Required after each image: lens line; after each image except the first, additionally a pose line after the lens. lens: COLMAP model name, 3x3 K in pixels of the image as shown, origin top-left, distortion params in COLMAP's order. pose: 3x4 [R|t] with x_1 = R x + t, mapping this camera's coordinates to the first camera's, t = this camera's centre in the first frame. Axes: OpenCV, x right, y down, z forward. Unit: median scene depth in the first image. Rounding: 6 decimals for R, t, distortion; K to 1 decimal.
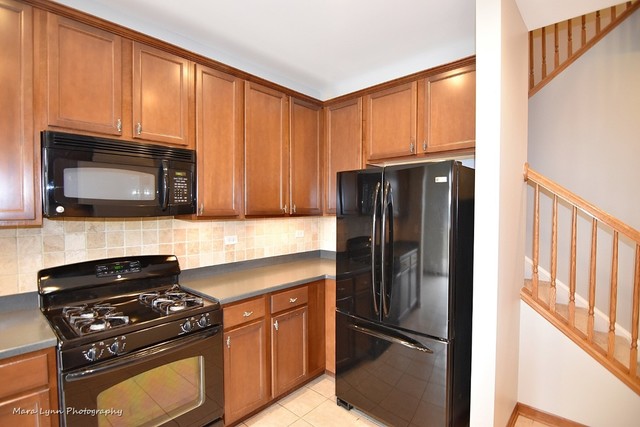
lens RADIAL K [[317.6, 0, 319.0], [0, 317.6, 214.8], [0, 0, 1]] dist [-0.001504, 0.000076]
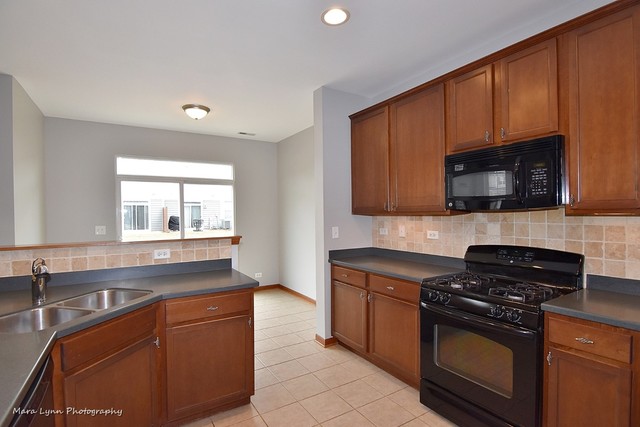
lens RADIAL K [[317.6, 0, 316.5], [0, 317.6, 215.7], [0, 0, 1]] dist [-0.001504, 0.000076]
pose [[-0.263583, 0.009364, -0.964591, 0.663010], [-0.009491, 0.999879, 0.012300, 0.018771], [0.964590, 0.012397, -0.263462, 0.601695]]
